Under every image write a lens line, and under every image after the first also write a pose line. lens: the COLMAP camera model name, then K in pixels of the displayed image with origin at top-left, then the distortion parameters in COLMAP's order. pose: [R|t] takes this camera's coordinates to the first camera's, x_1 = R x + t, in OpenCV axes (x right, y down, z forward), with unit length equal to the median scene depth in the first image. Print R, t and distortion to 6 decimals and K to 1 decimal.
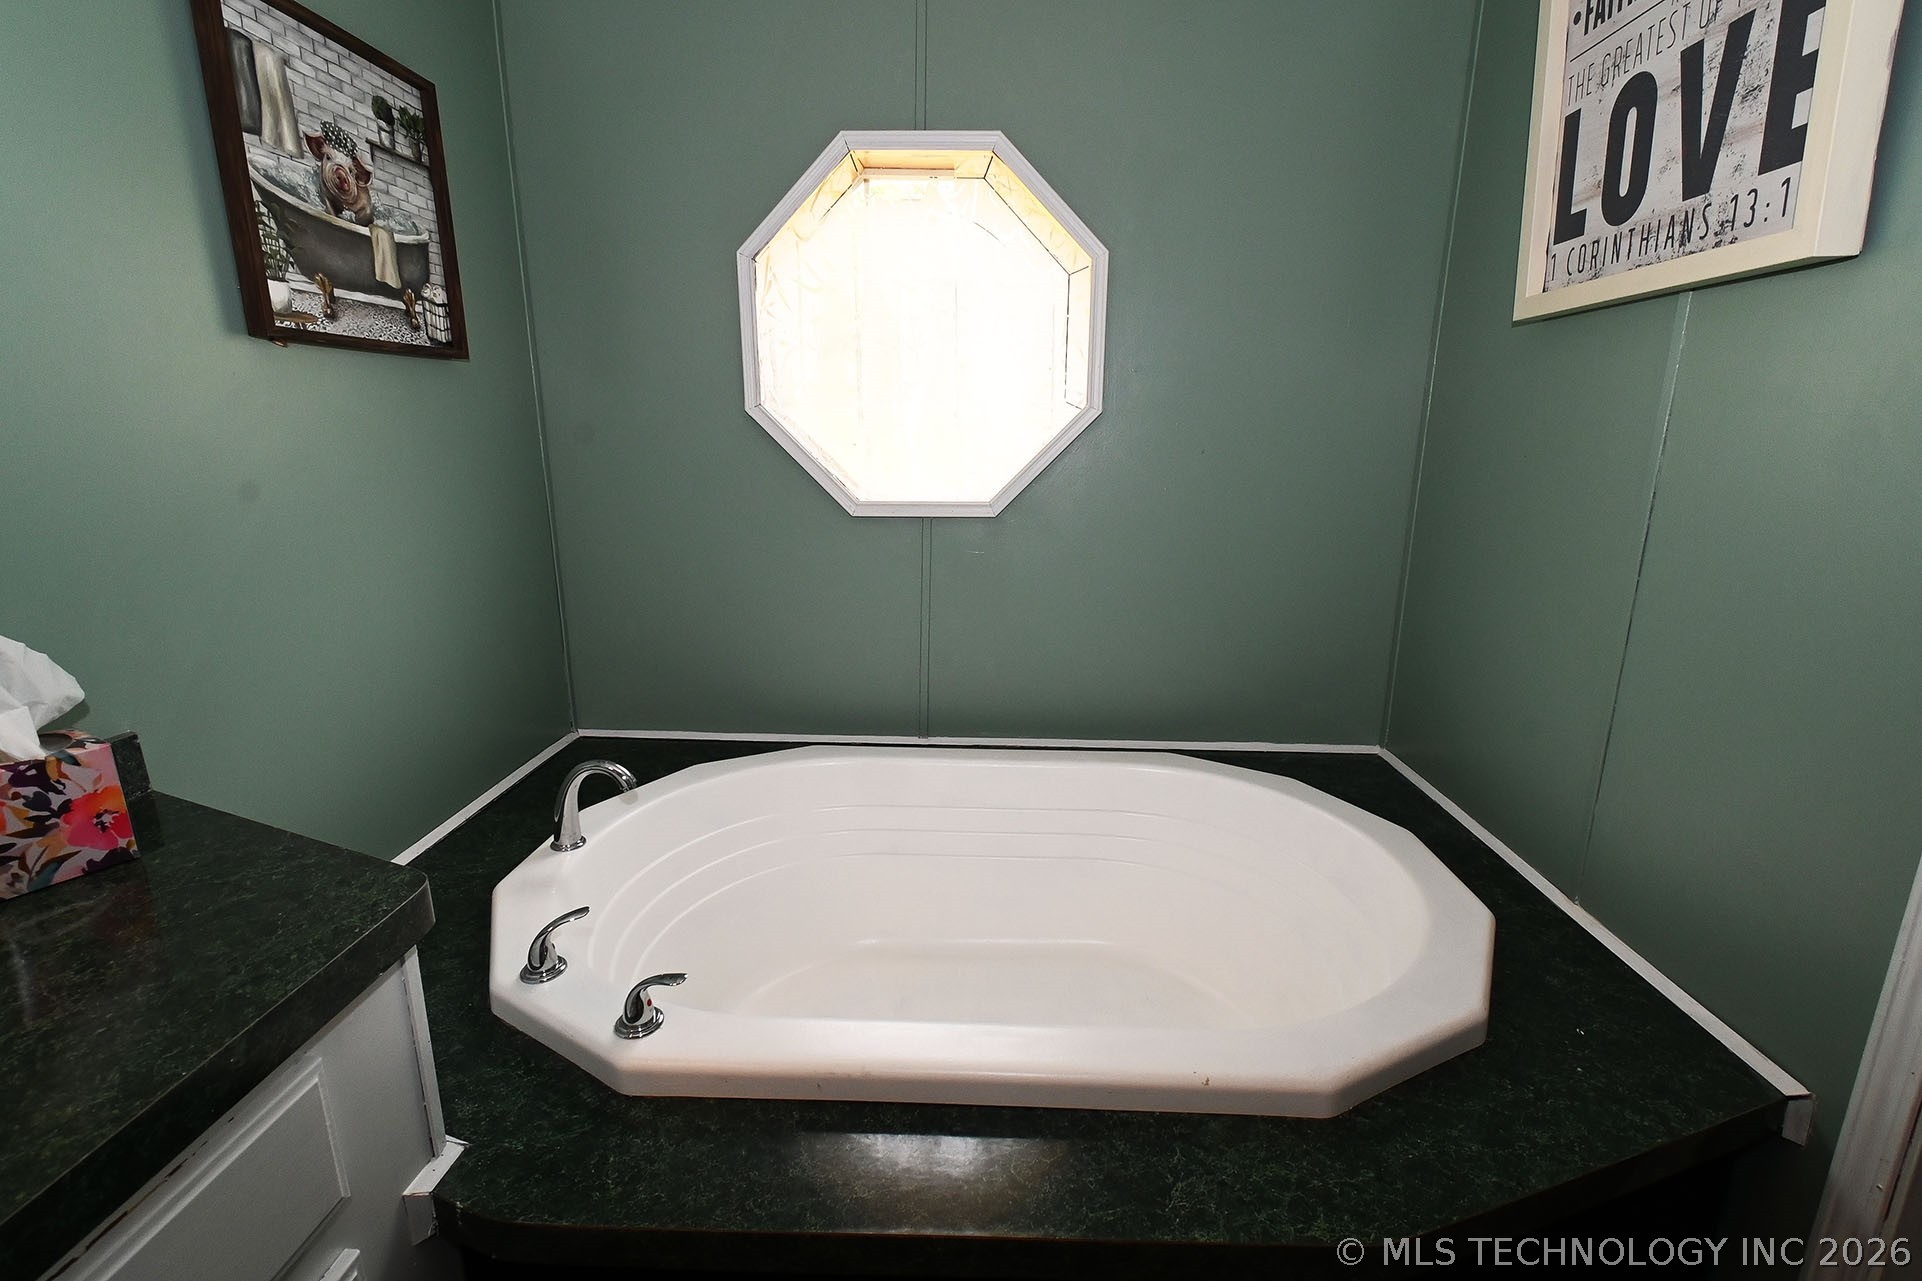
lens RADIAL K [[856.0, 0, 973.0], [0, 856.0, 639.0], [0, 0, 1]] dist [0.012363, -0.005477]
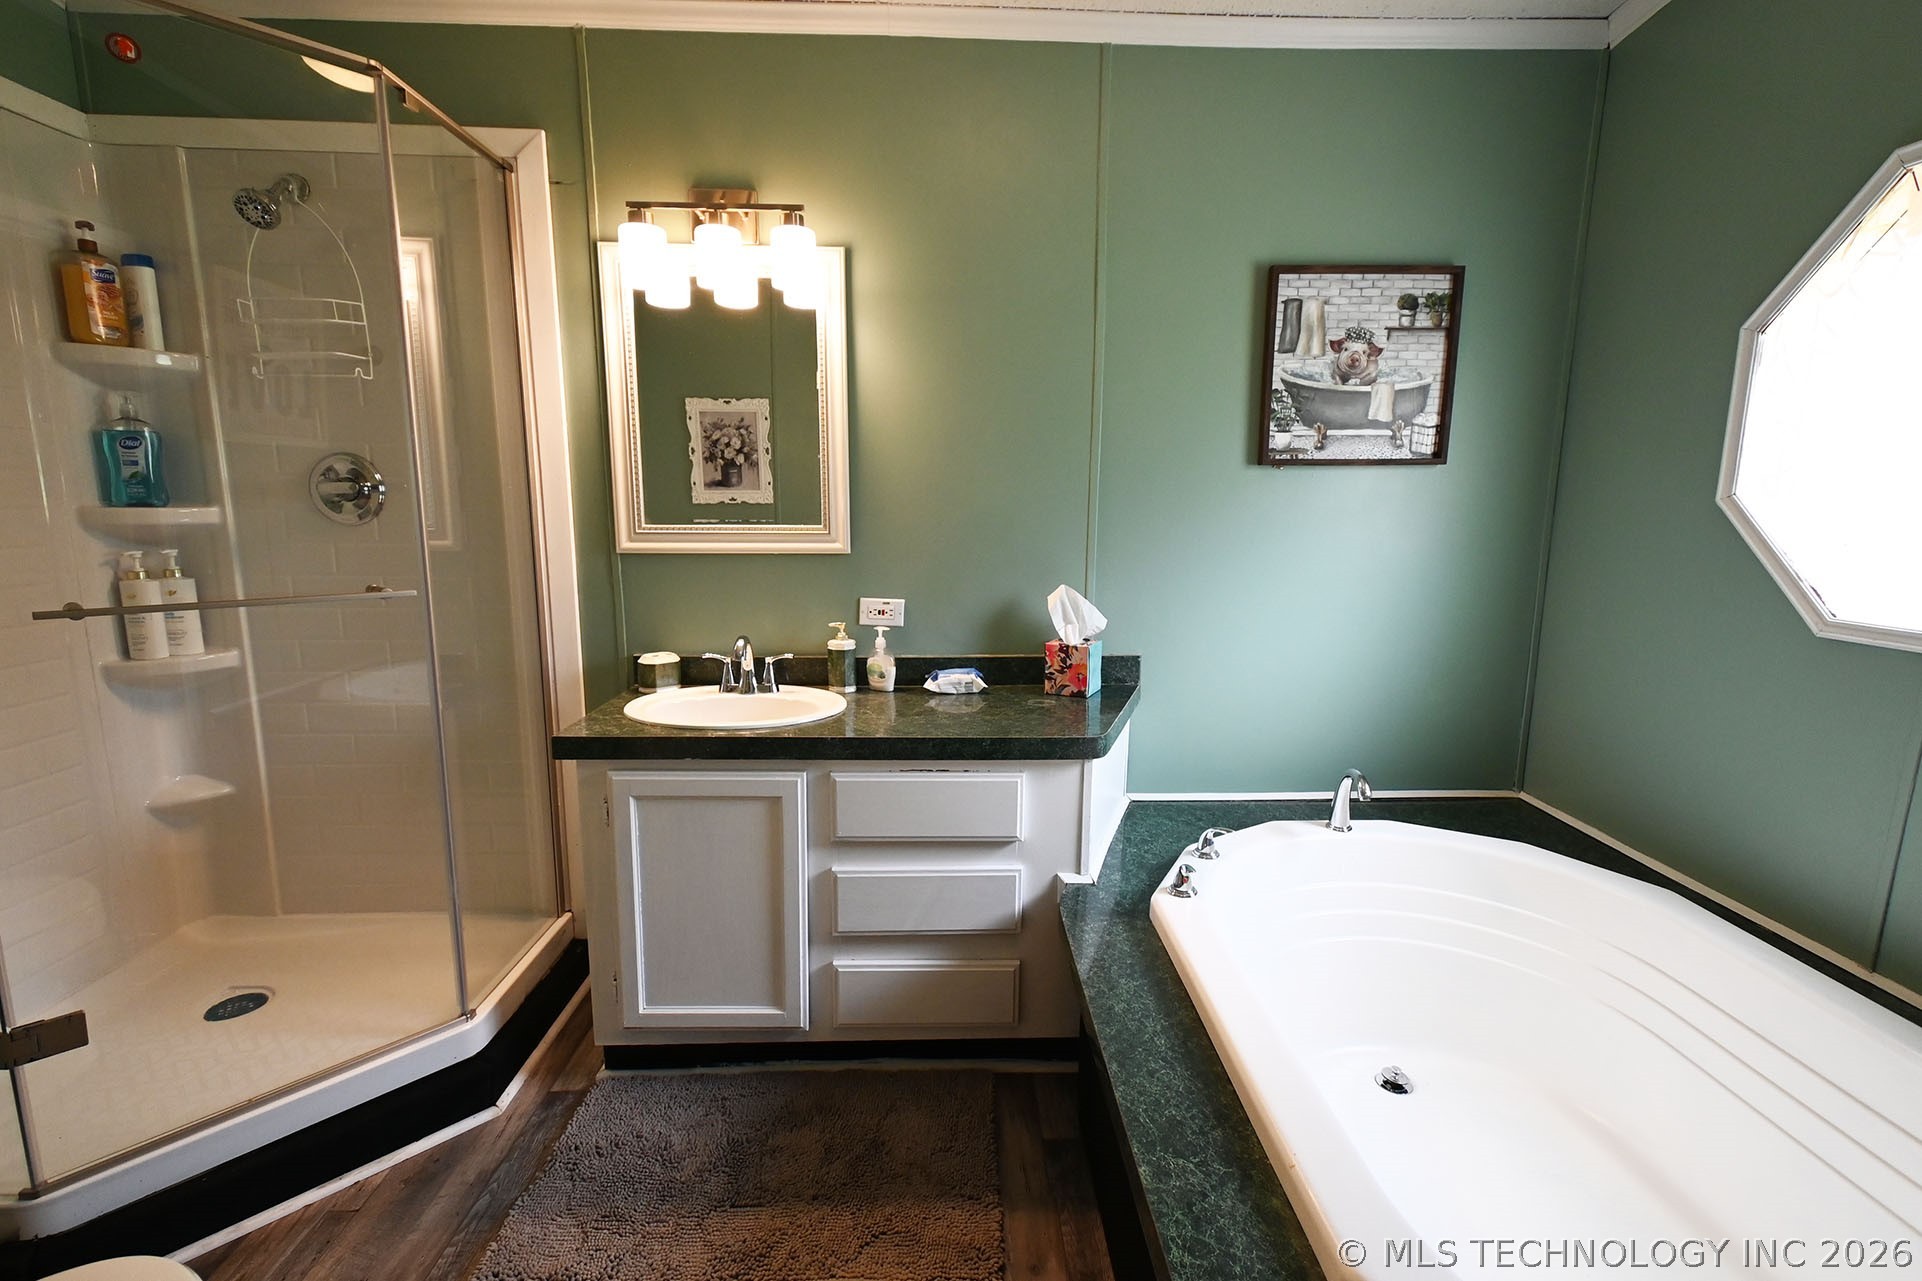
lens RADIAL K [[856.0, 0, 973.0], [0, 856.0, 639.0], [0, 0, 1]] dist [0.012363, -0.005477]
pose [[0.072846, 0.160716, -0.984309, 0.787551], [-0.244672, 0.959651, 0.138583, -0.089732], [0.966866, 0.230737, 0.109230, 0.263251]]
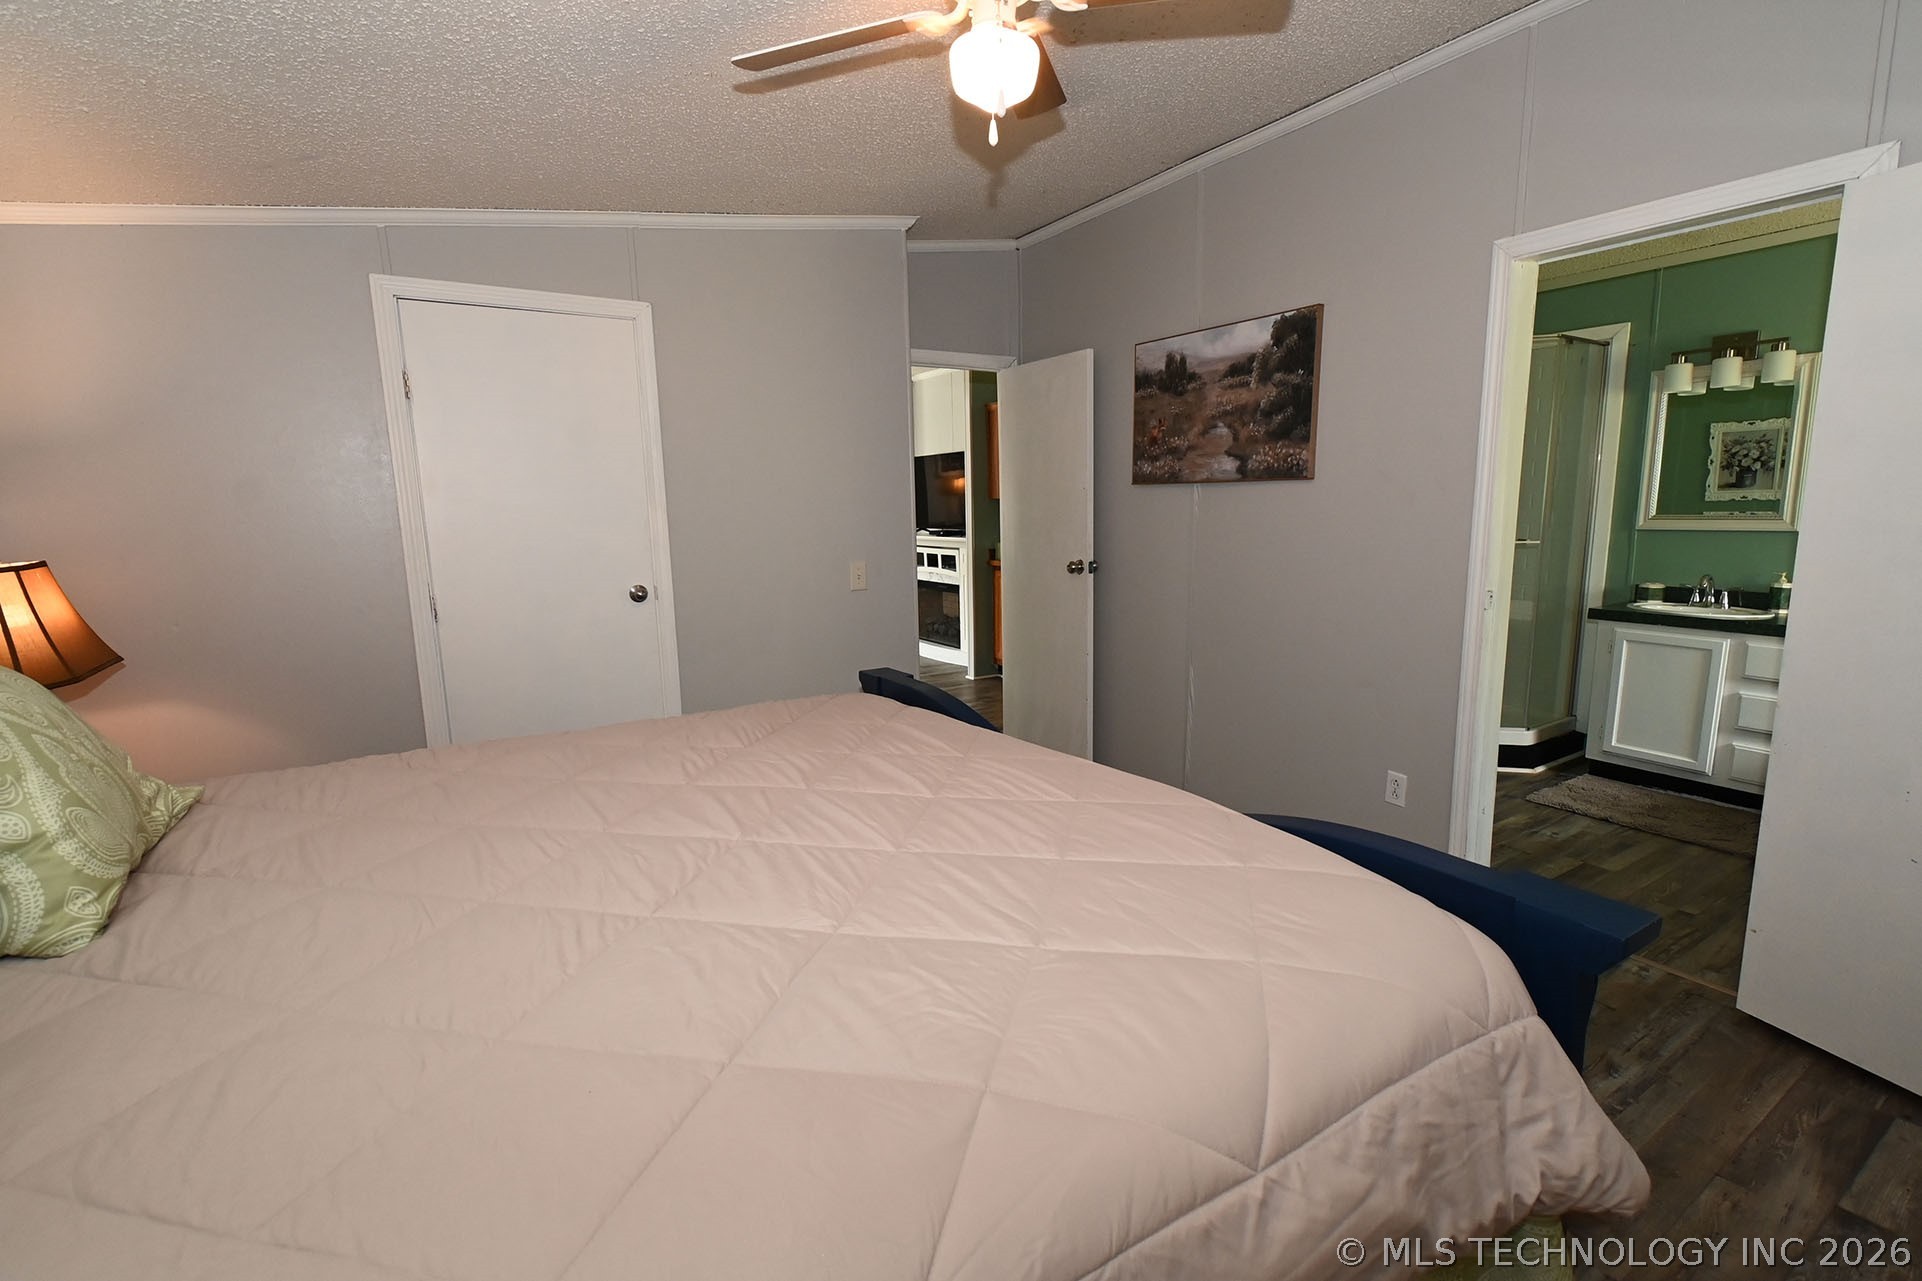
lens RADIAL K [[856.0, 0, 973.0], [0, 856.0, 639.0], [0, 0, 1]] dist [0.012363, -0.005477]
pose [[-0.820125, 0.101447, -0.563120, 2.224539], [-0.124364, 0.929026, 0.348490, -0.215224], [0.558506, 0.355837, -0.749300, 0.690879]]
